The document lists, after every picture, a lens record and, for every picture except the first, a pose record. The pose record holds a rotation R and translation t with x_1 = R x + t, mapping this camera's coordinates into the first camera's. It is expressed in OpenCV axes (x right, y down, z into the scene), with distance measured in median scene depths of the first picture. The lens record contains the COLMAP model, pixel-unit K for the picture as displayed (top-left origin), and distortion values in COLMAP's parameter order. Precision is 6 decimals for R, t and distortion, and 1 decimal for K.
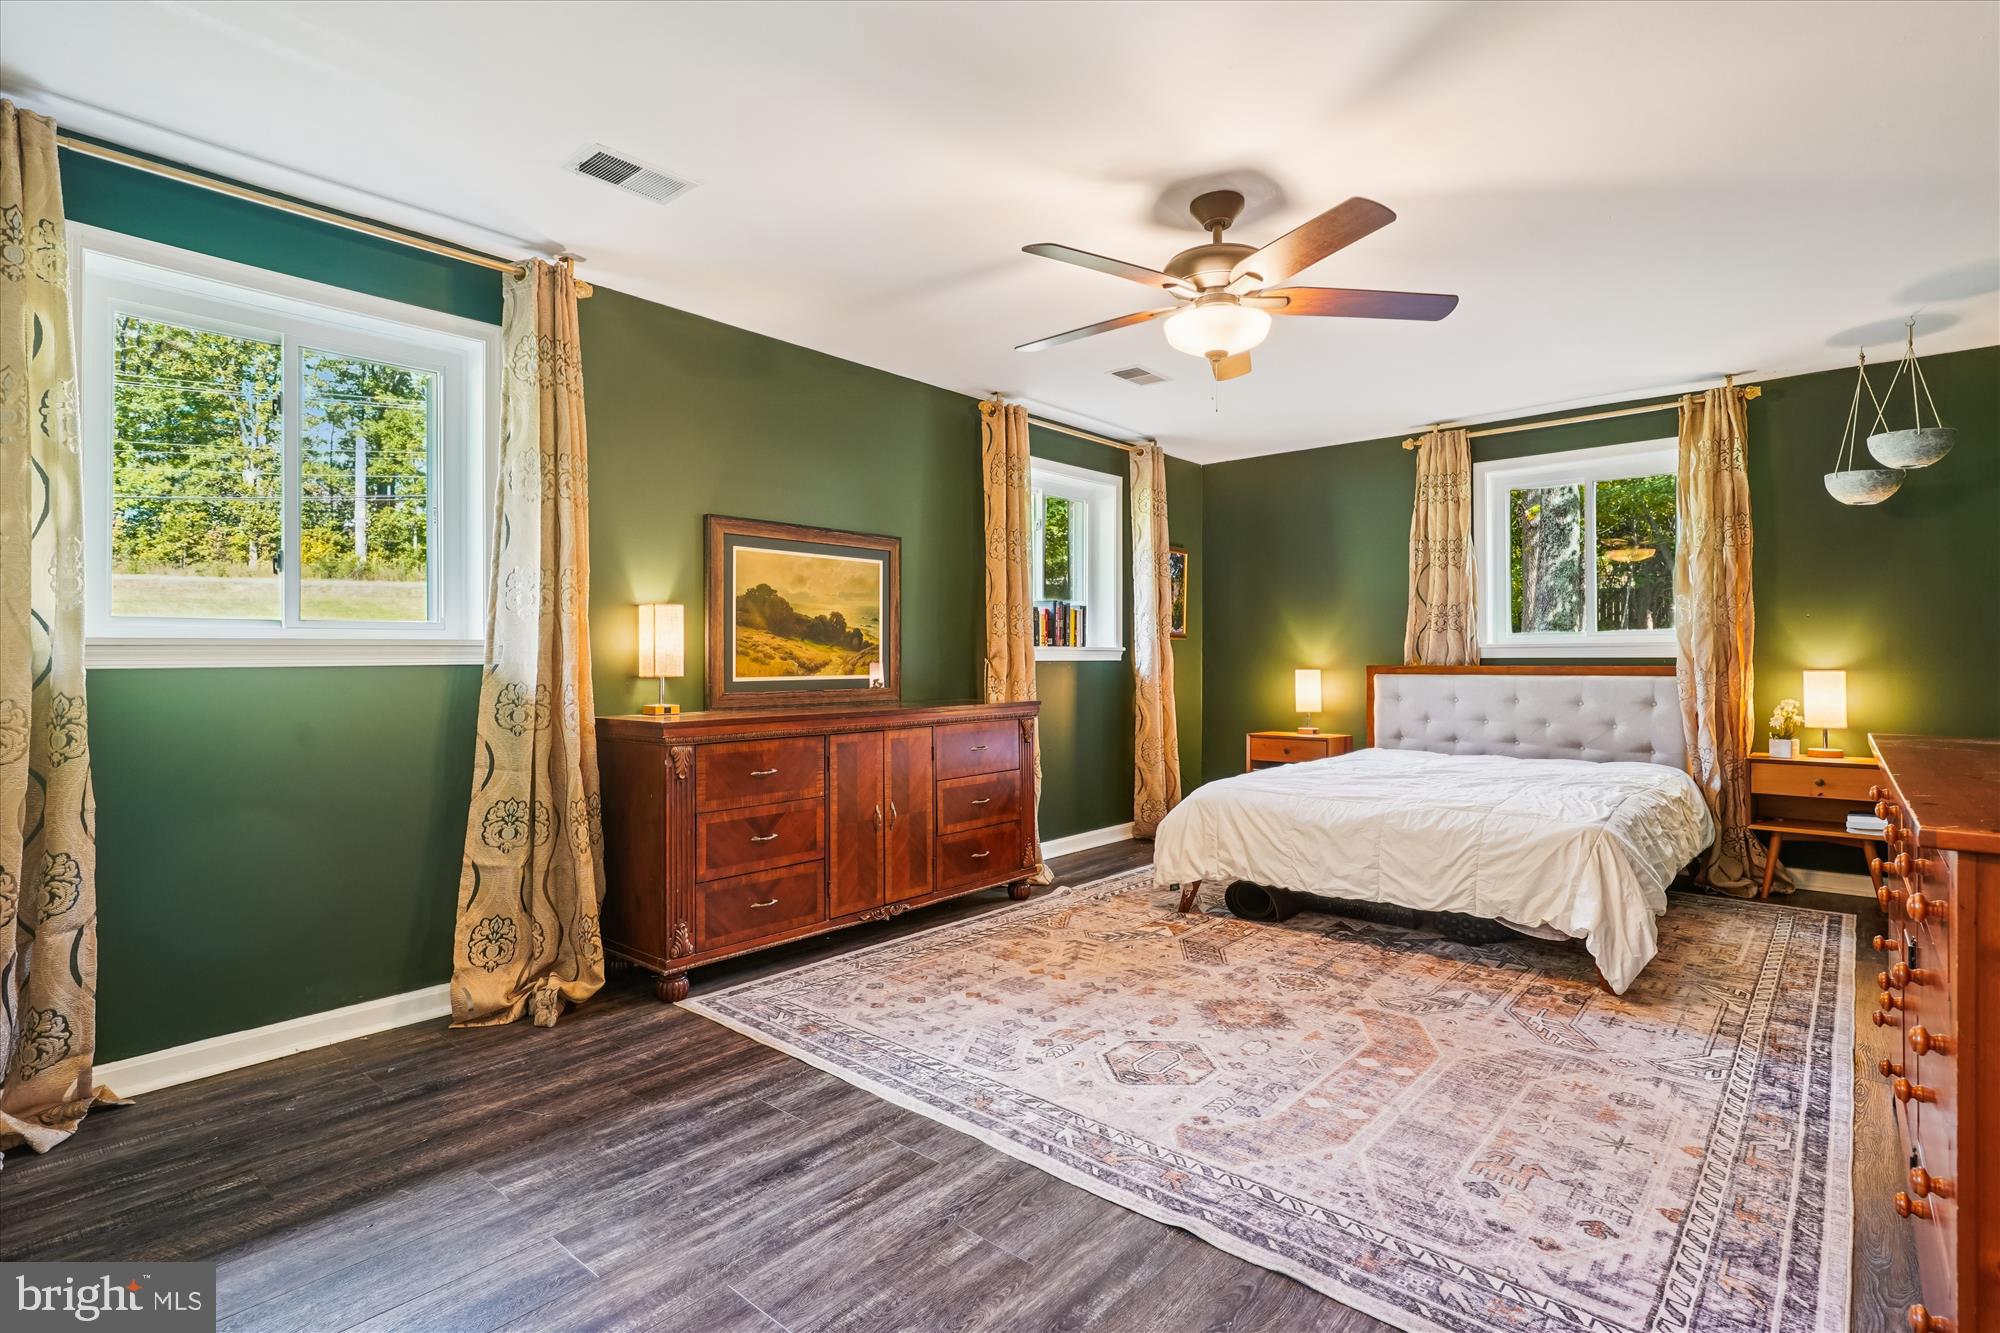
lens RADIAL K [[963.2, 0, 991.4], [0, 963.2, 656.3], [0, 0, 1]] dist [-0.005272, 0.000422]
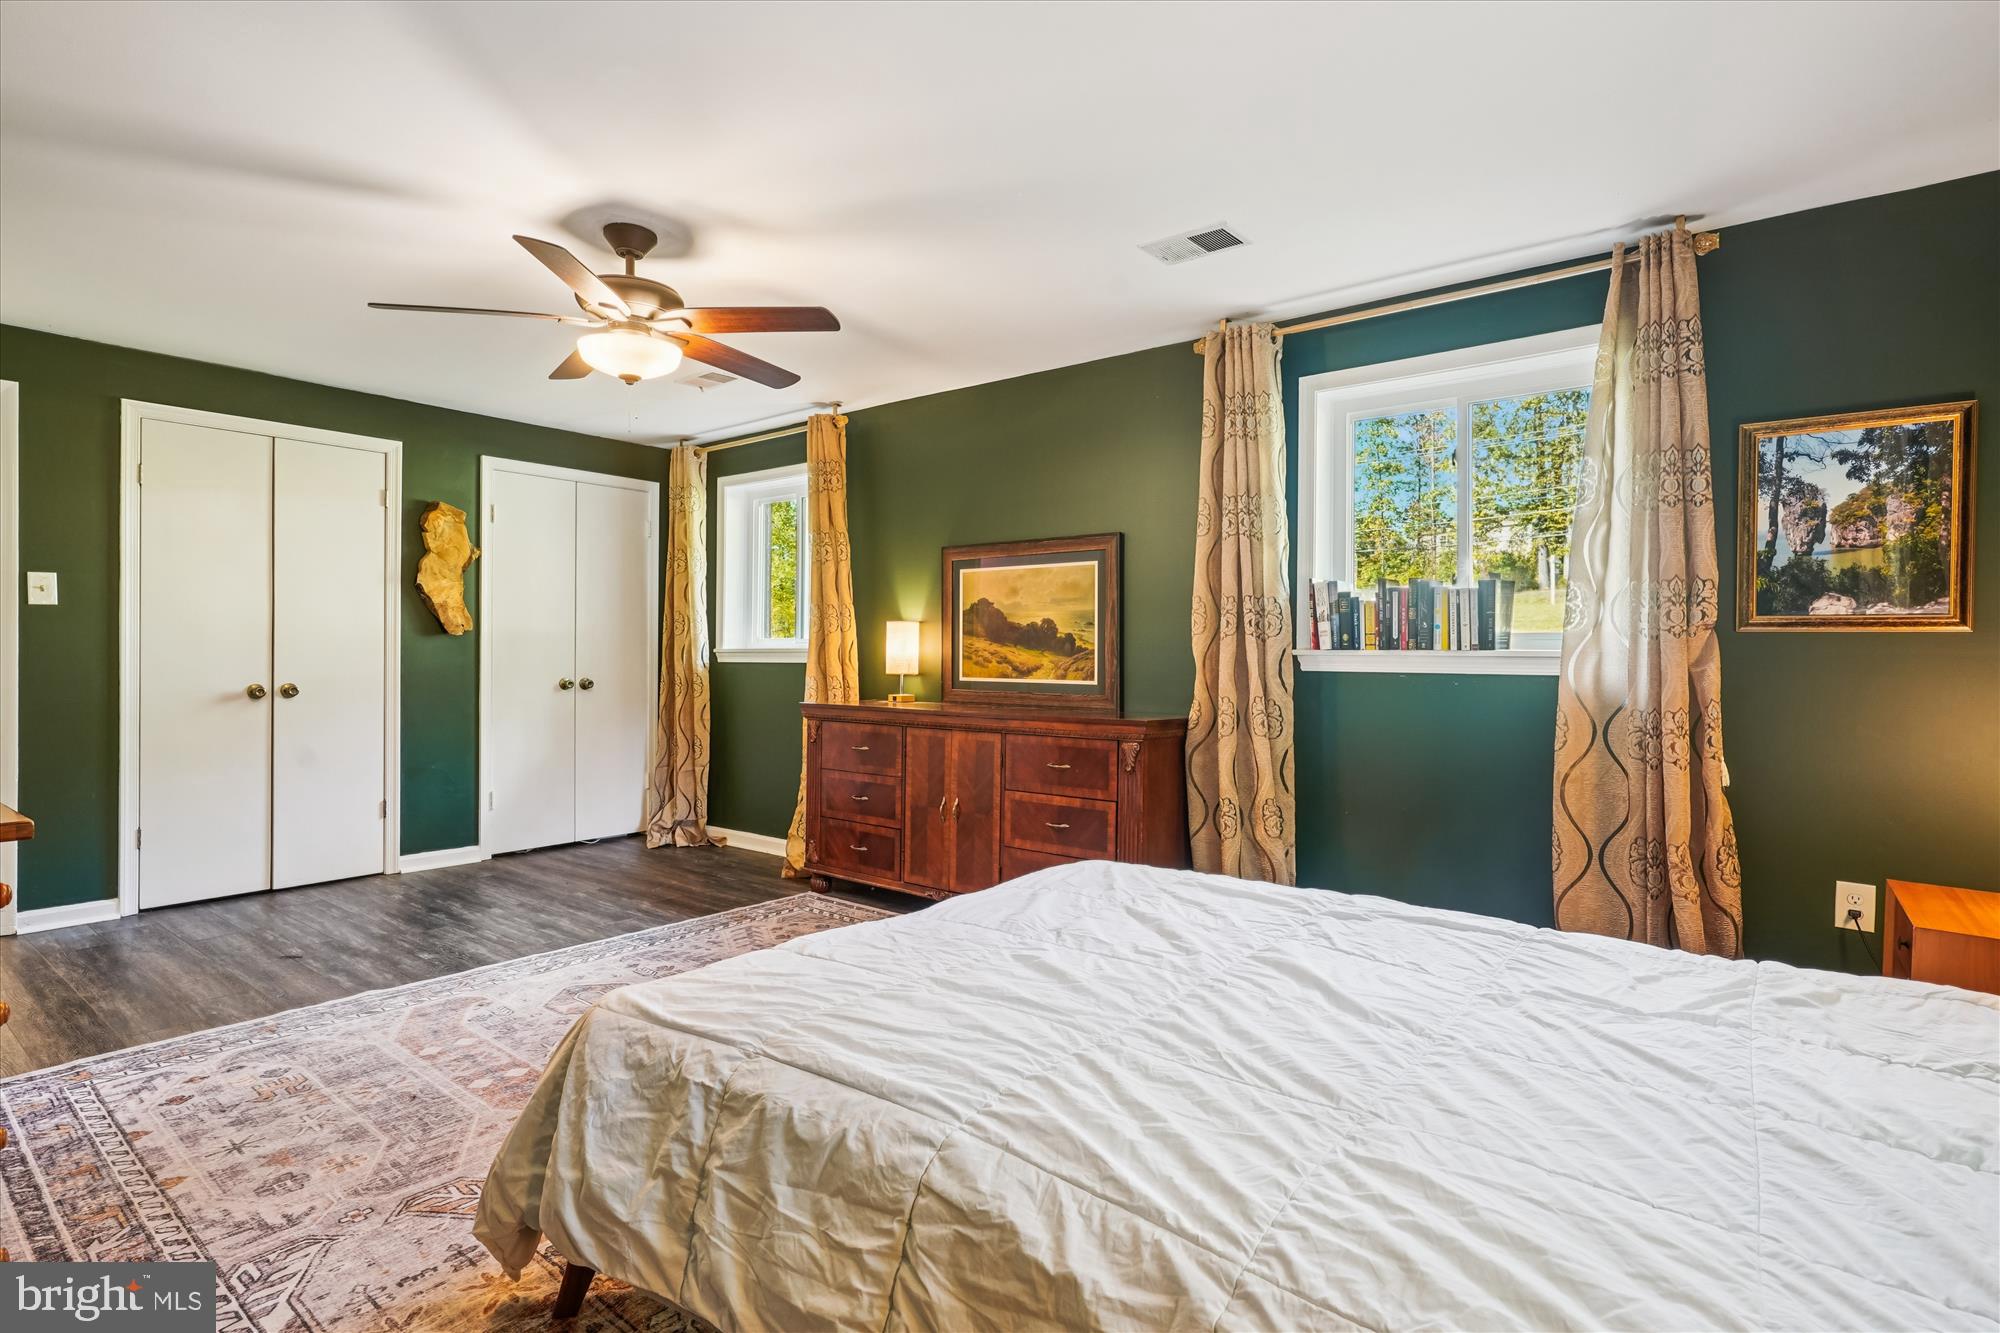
lens RADIAL K [[963.2, 0, 991.4], [0, 963.2, 656.3], [0, 0, 1]] dist [-0.005272, 0.000422]
pose [[0.061733, 0.003367, -0.998087, 1.092647], [-0.008291, 0.999962, 0.002860, -0.009549], [0.998058, 0.008099, 0.061759, 1.104811]]
